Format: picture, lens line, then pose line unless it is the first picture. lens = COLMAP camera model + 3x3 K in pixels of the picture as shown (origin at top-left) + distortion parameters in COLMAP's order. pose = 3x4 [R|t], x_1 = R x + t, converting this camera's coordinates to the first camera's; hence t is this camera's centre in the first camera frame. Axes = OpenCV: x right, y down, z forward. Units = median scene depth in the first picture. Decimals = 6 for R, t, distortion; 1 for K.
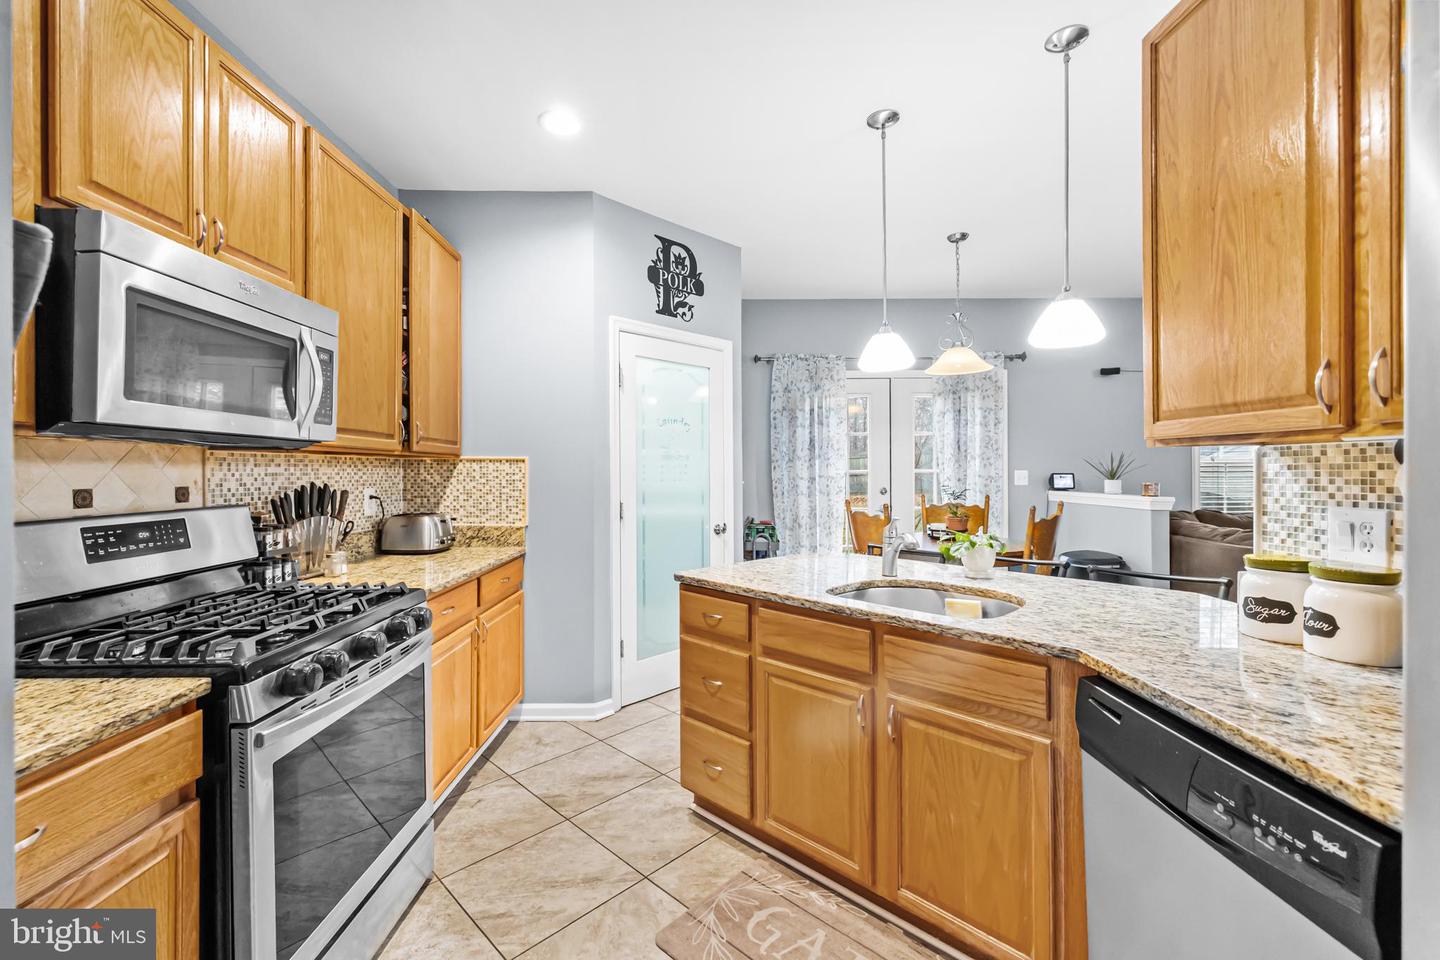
lens RADIAL K [[611.6, 0, 702.8], [0, 611.6, 469.1], [0, 0, 1]] dist [-0.000889, -0.000315]
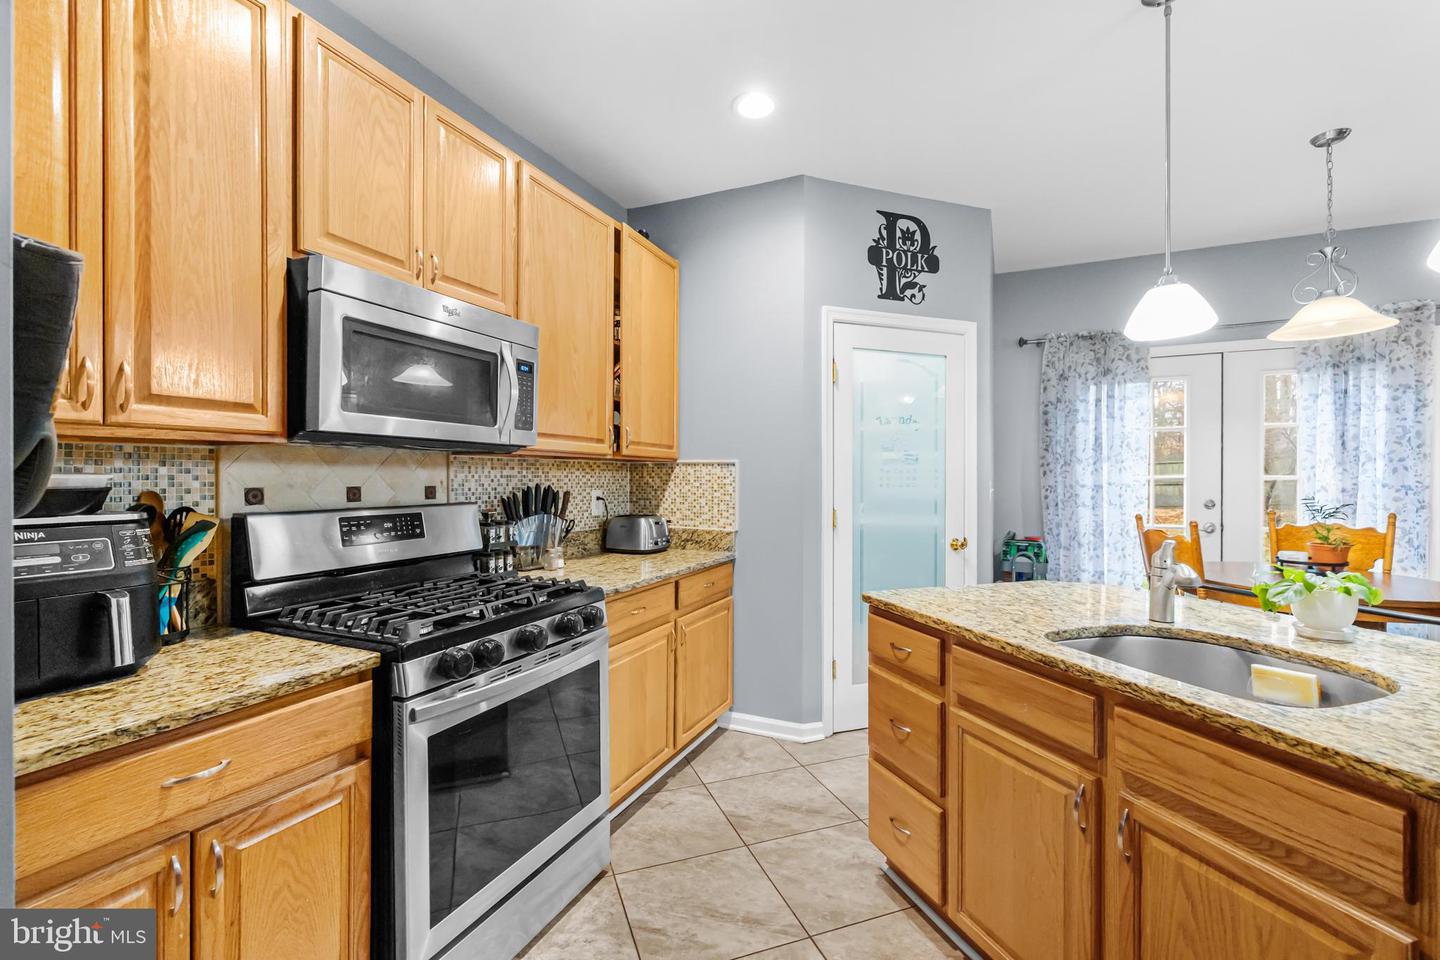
lens RADIAL K [[611.6, 0, 724.8], [0, 611.6, 479.5], [0, 0, 1]] dist [-0.000889, -0.000315]
pose [[0.907004, 0.004357, -0.421099, 0.129724], [-0.002407, 0.999984, 0.005161, 0.006625], [0.421114, -0.003668, 0.907000, 0.126129]]
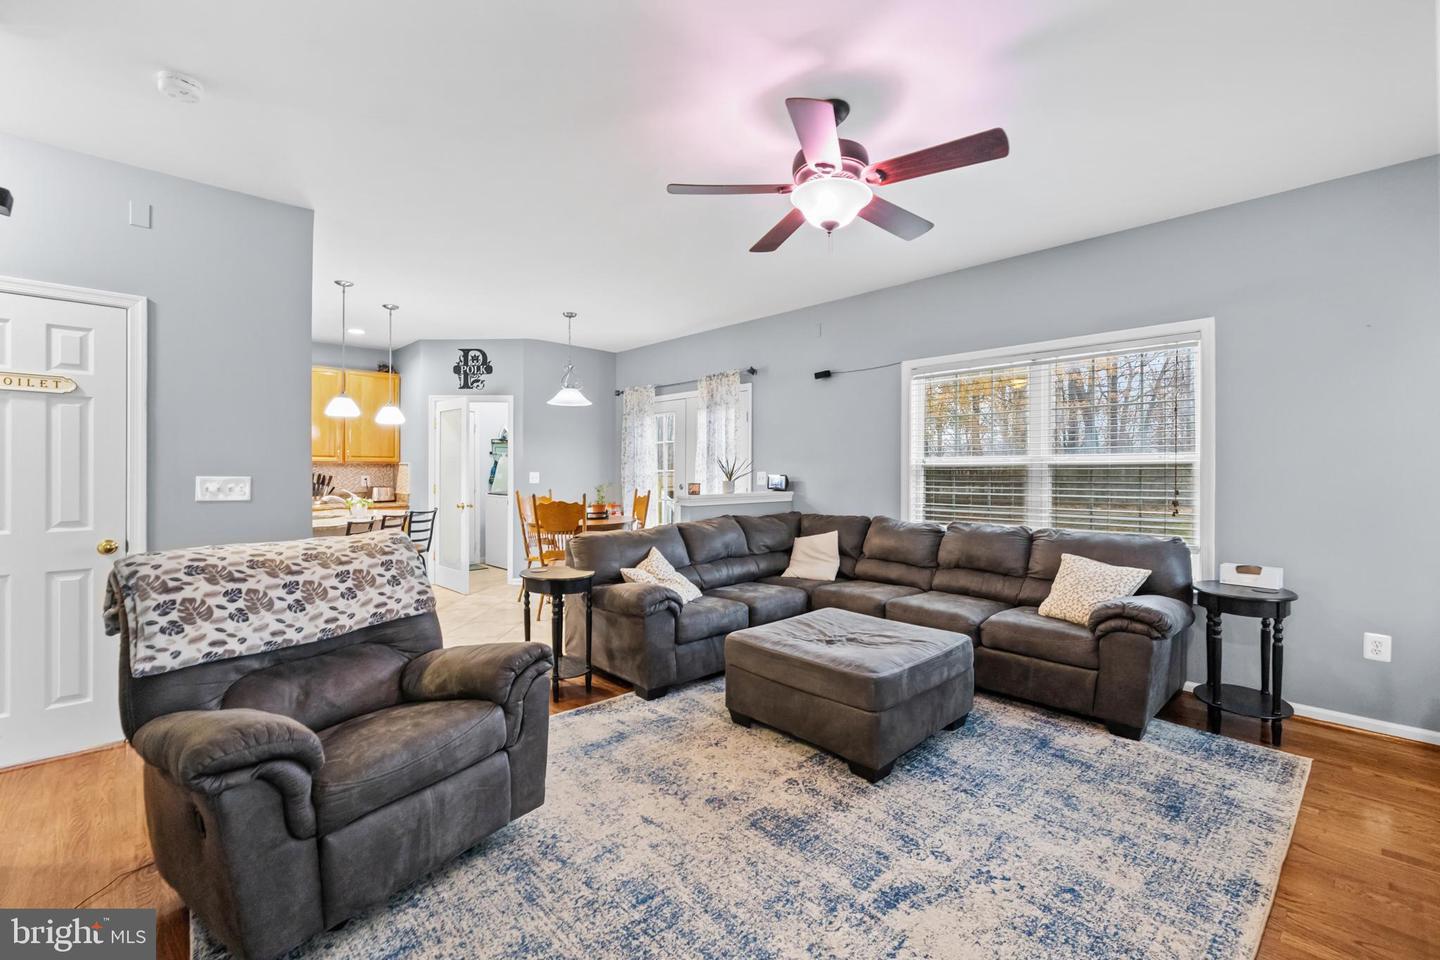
lens RADIAL K [[611.6, 0, 716.4], [0, 611.6, 467.4], [0, 0, 1]] dist [-0.000889, -0.000315]
pose [[0.698858, 0.001910, -0.715257, 2.505264], [-0.003029, 0.999995, -0.000290, -0.008609], [0.715254, 0.002370, 0.698861, 0.296017]]
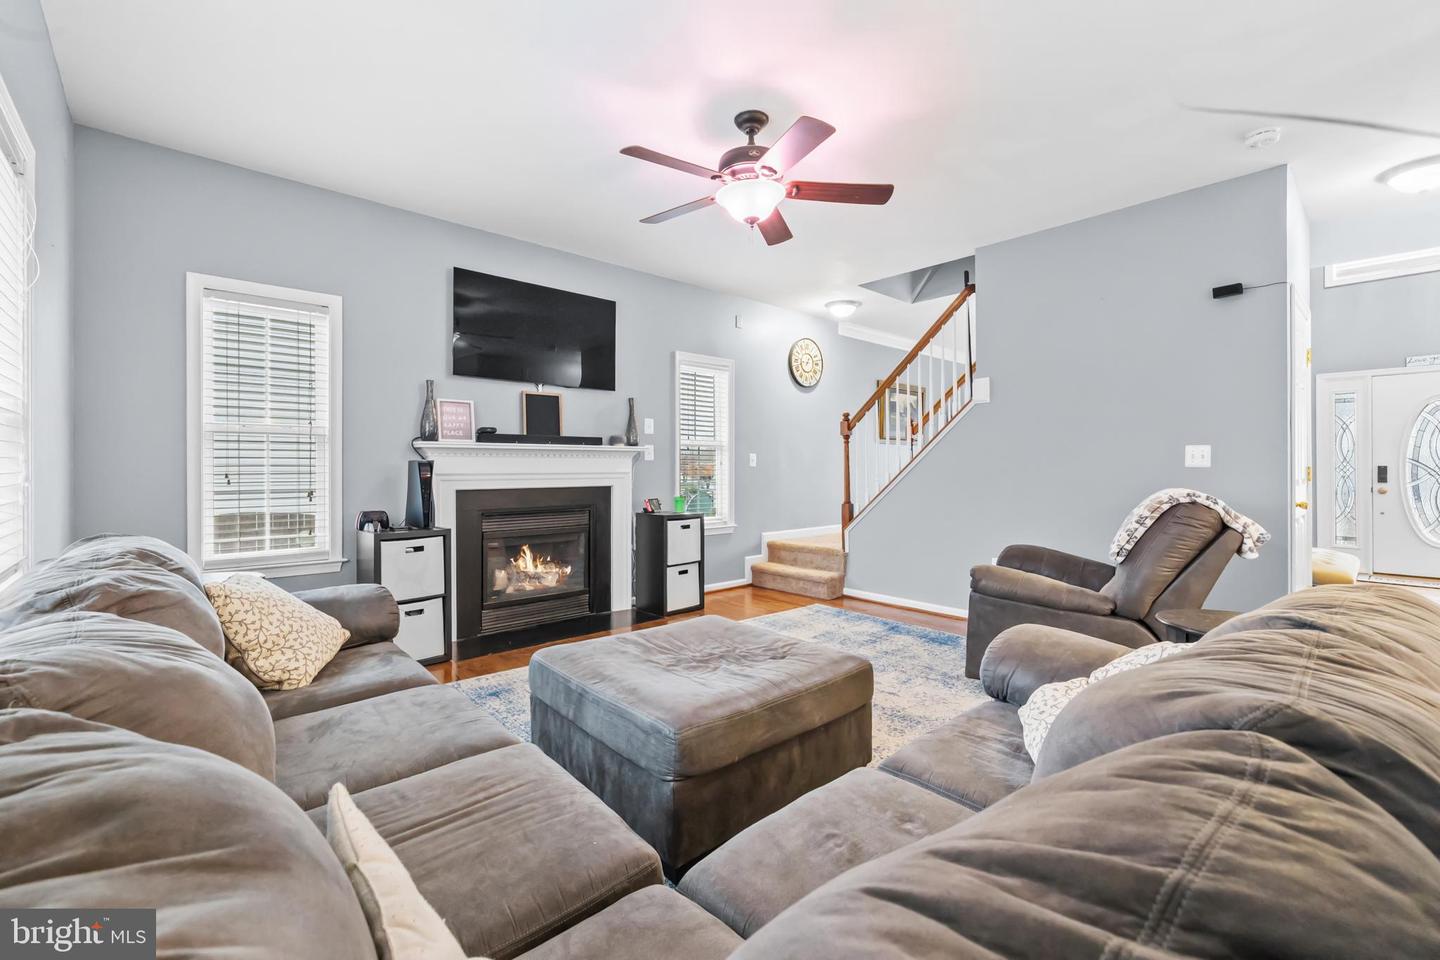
lens RADIAL K [[611.6, 0, 718.8], [0, 611.6, 462.2], [0, 0, 1]] dist [-0.000889, -0.000315]
pose [[-0.679290, 0.008867, 0.733817, 1.213990], [0.003350, 0.999954, -0.008982, 0.053815], [-0.733863, -0.003643, -0.679288, 1.839293]]
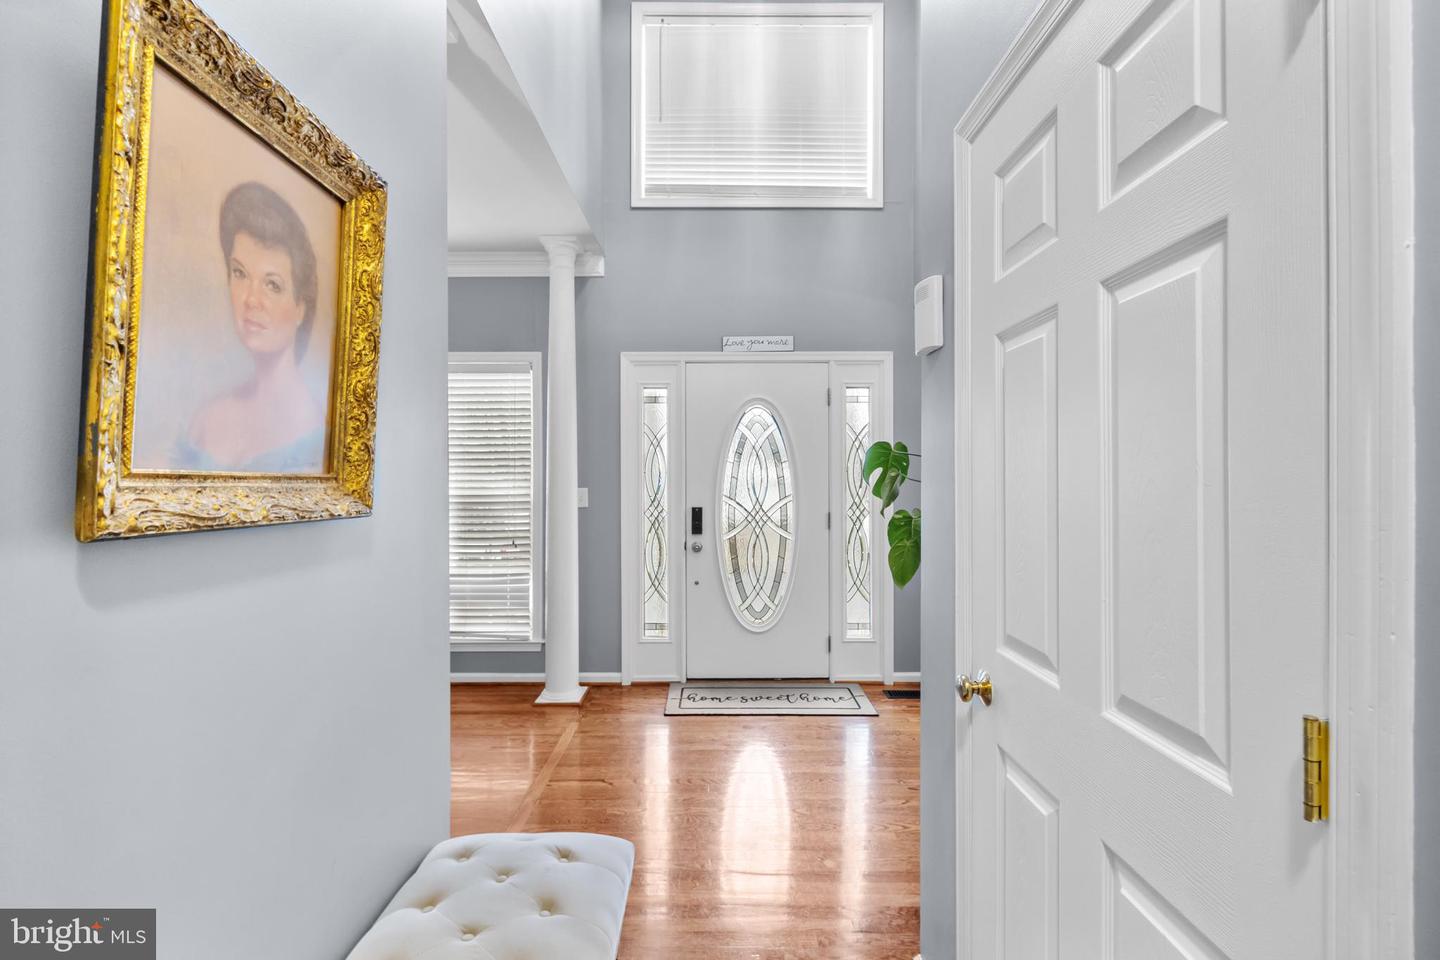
lens RADIAL K [[611.6, 0, 718.9], [0, 611.6, 483.0], [0, 0, 1]] dist [-0.000889, -0.000315]
pose [[-0.999563, 0.007280, -0.028634, 1.193345], [0.006892, 0.999883, 0.013647, -0.022286], [0.028730, 0.013444, -0.999497, -0.156694]]
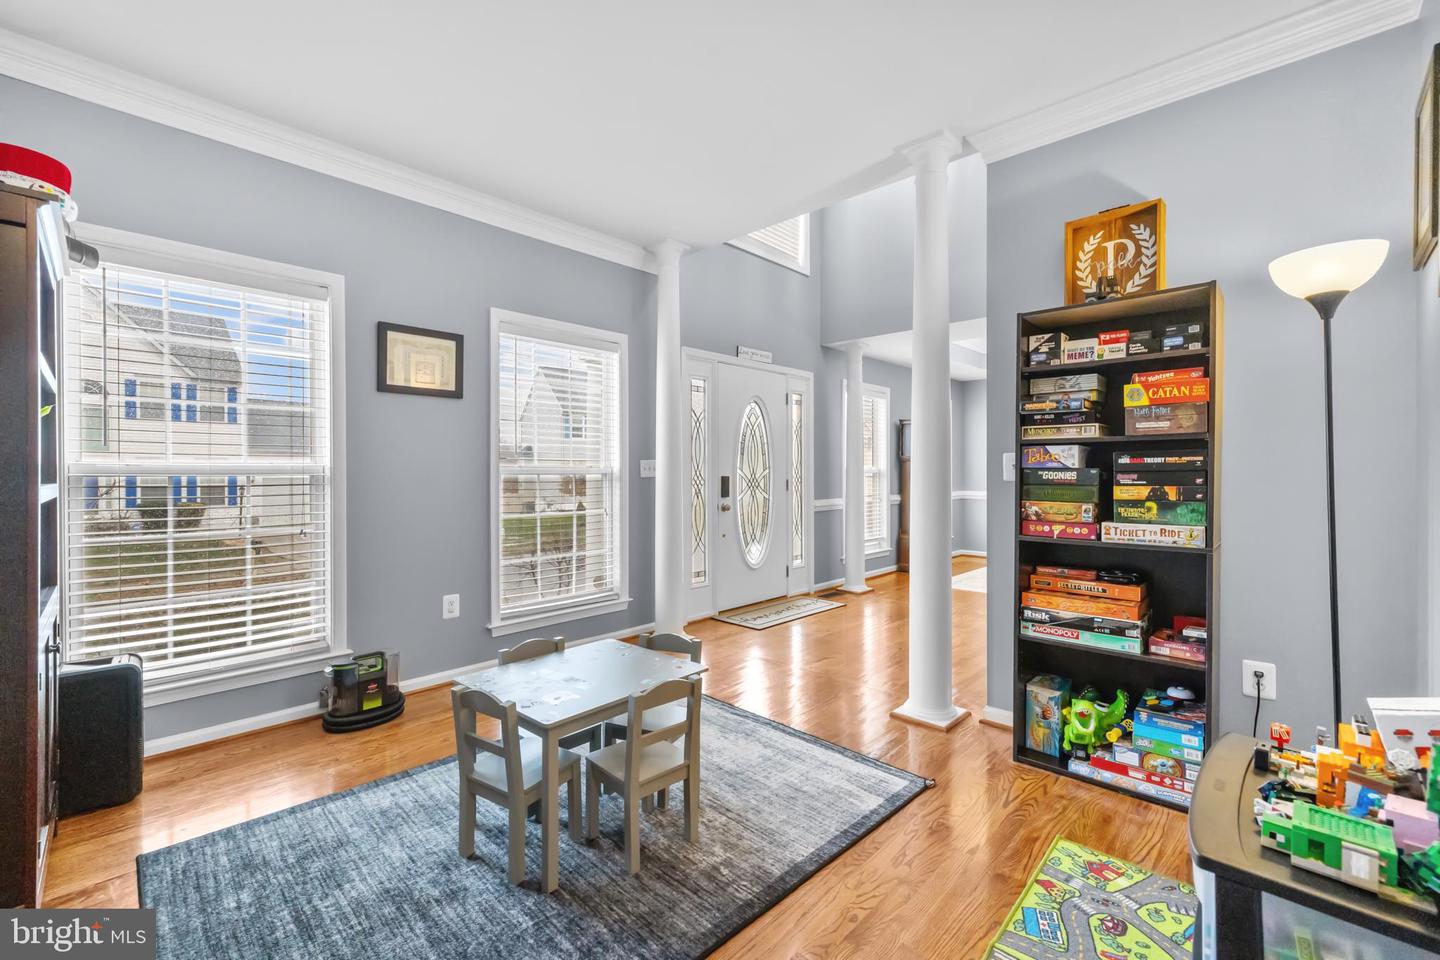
lens RADIAL K [[611.6, 0, 717.5], [0, 611.6, 474.2], [0, 0, 1]] dist [-0.000889, -0.000315]
pose [[-0.682062, 0.009809, -0.731228, 2.595166], [0.006697, 0.999952, 0.007167, 0.036324], [0.731263, -0.000009, -0.682095, -0.358821]]
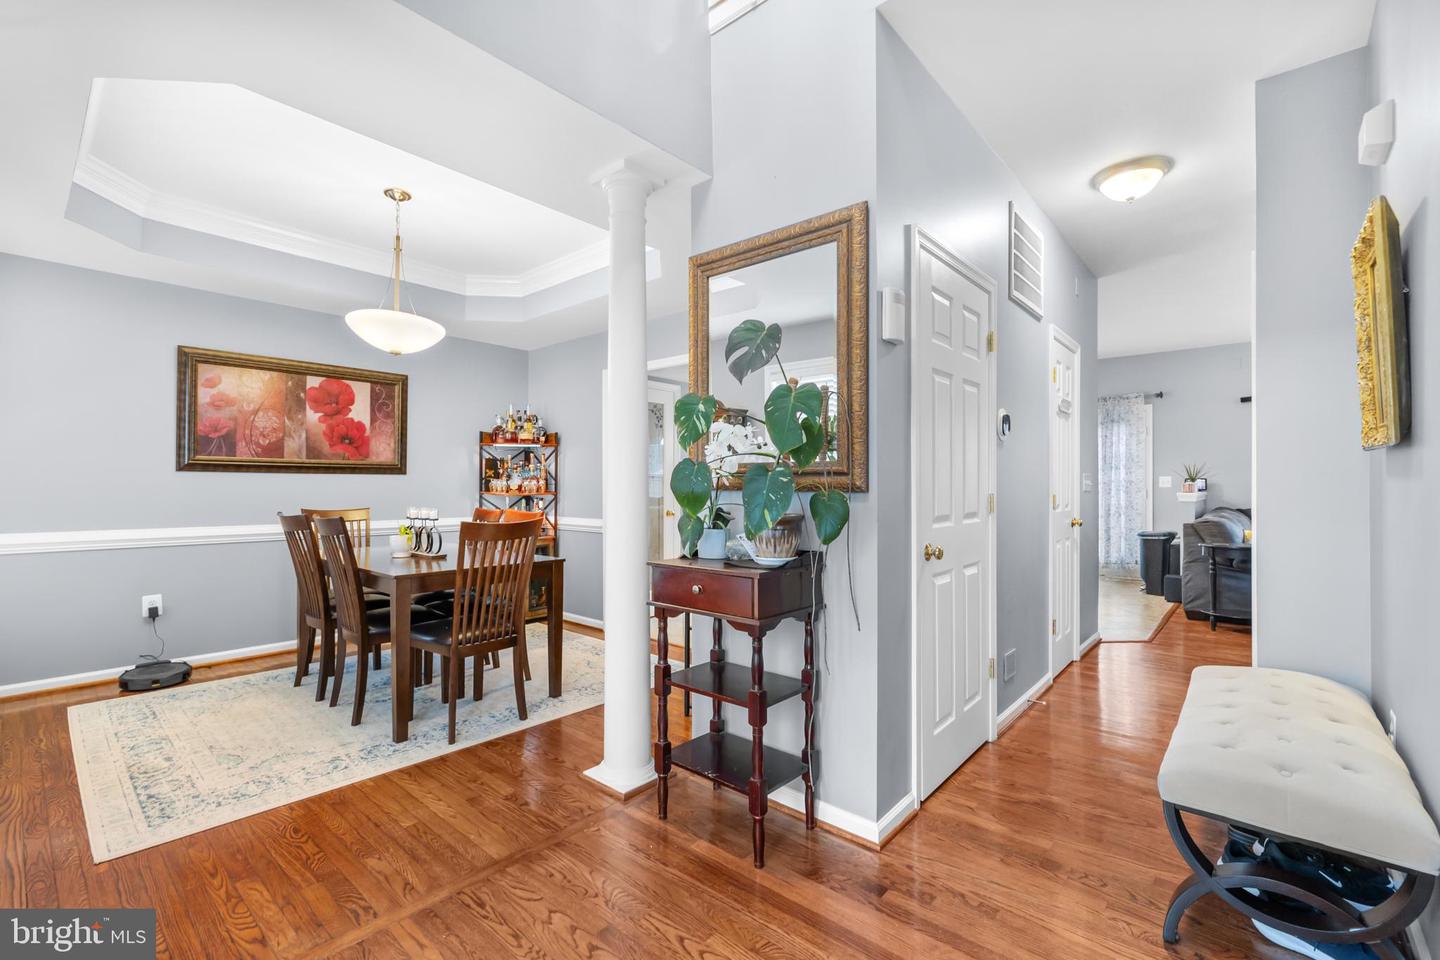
lens RADIAL K [[611.6, 0, 717.9], [0, 611.6, 484.9], [0, 0, 1]] dist [-0.000889, -0.000315]
pose [[0.752475, 0.003038, -0.658613, 1.325691], [-0.002840, 0.999995, 0.001369, 0.045821], [0.658614, 0.000840, 0.752480, -1.451613]]
